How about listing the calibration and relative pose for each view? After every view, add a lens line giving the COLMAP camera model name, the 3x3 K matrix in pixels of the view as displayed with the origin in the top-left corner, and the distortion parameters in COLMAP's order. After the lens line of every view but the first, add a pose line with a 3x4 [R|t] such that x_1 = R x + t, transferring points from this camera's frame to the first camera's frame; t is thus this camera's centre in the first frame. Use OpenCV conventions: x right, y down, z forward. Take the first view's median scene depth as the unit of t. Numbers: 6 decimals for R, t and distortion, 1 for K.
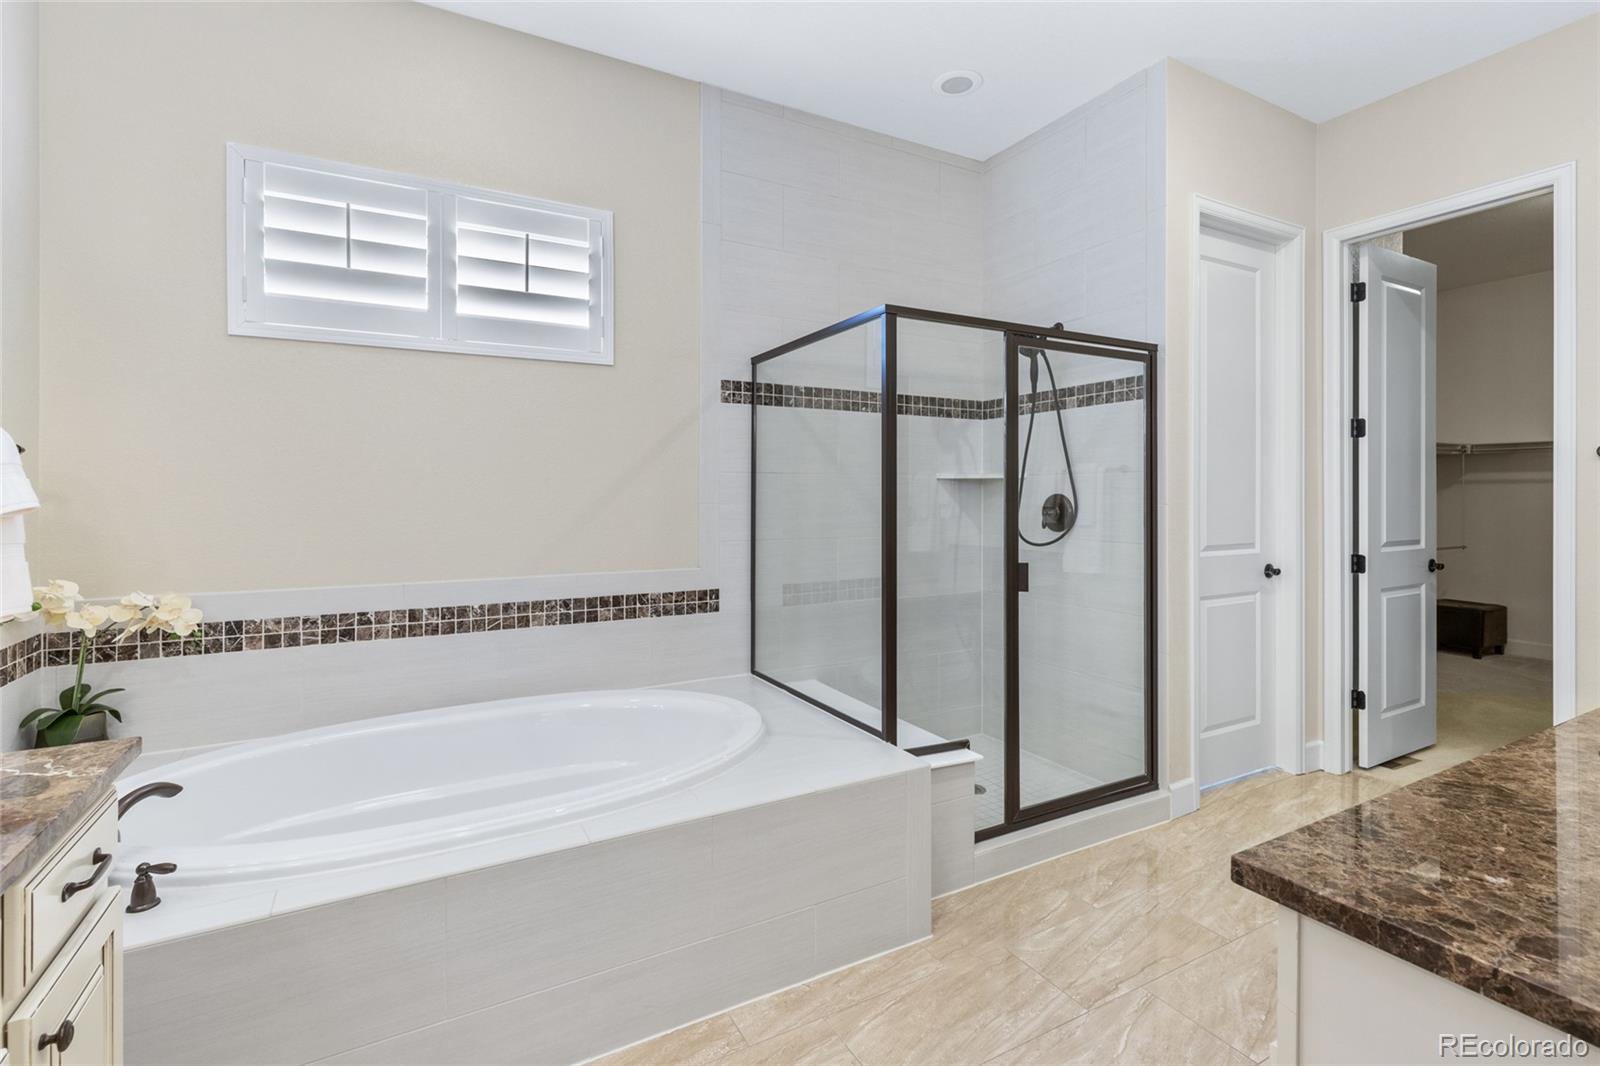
lens RADIAL K [[729.1, 0, 794.2], [0, 729.1, 493.6], [0, 0, 1]] dist [0.002907, -0.001300]
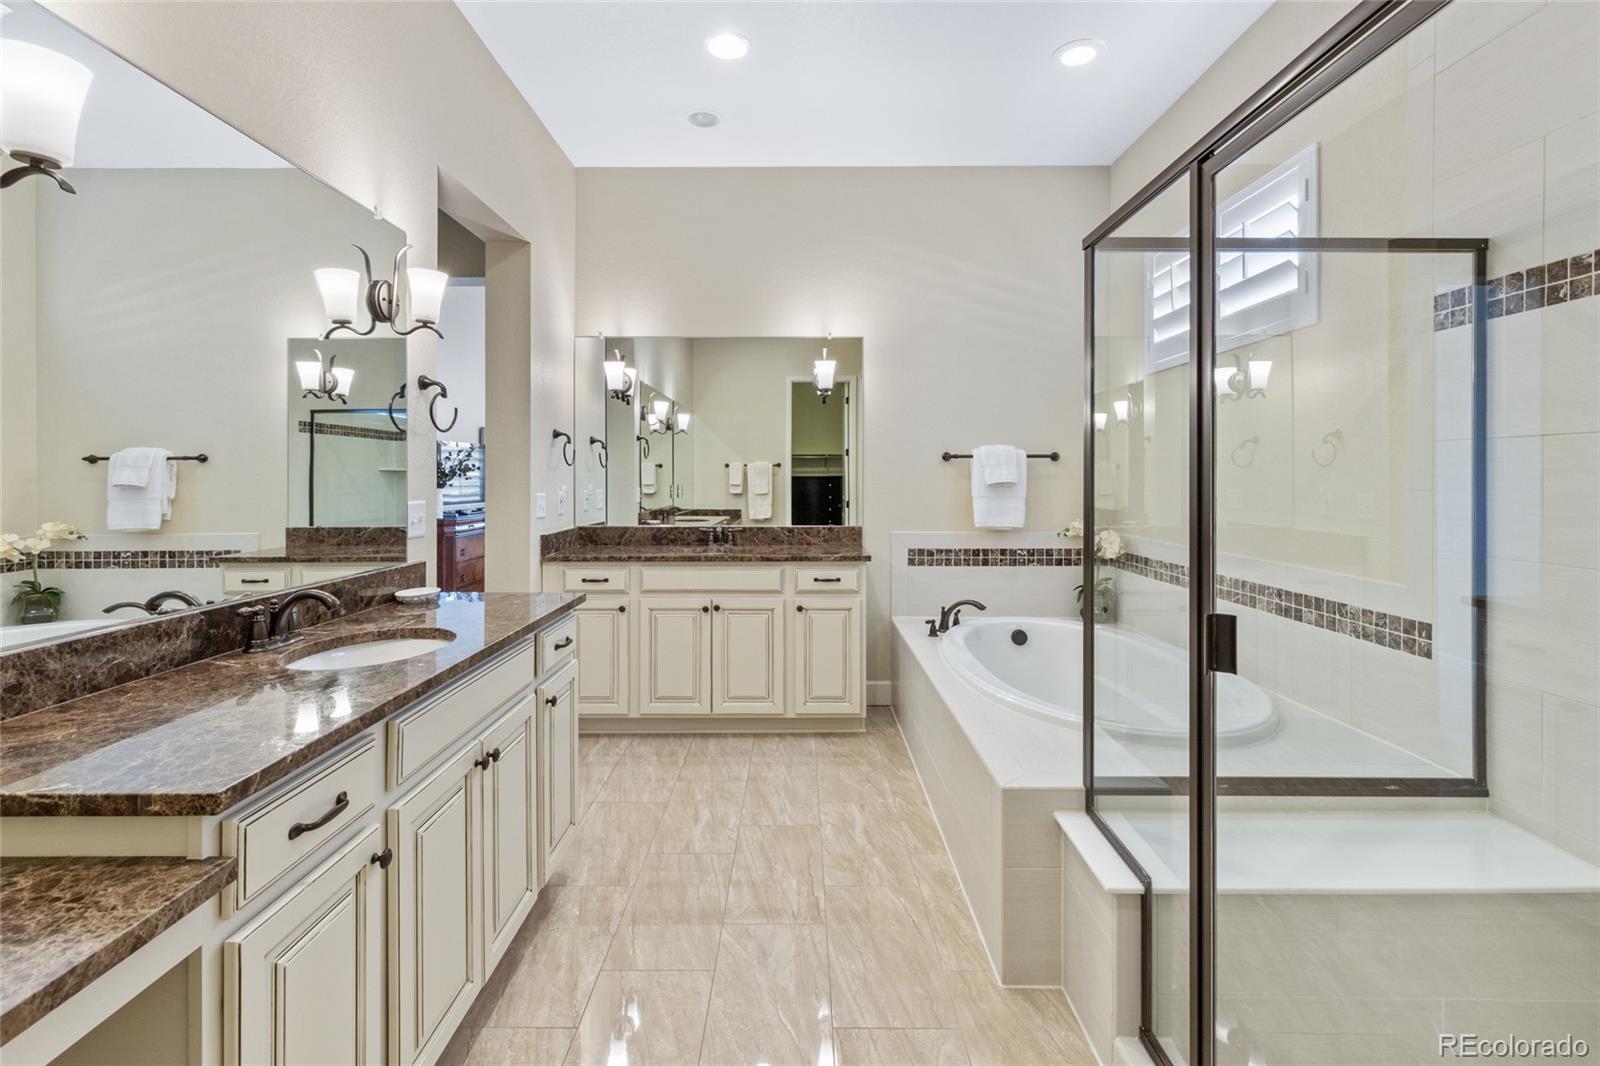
lens RADIAL K [[729.1, 0, 801.7], [0, 729.1, 477.7], [0, 0, 1]] dist [0.002907, -0.001300]
pose [[-0.472586, 0.000945, -0.881284, 0.761381], [0.001580, 0.999999, 0.000226, 0.001196], [0.881283, -0.001285, -0.472587, 0.859068]]
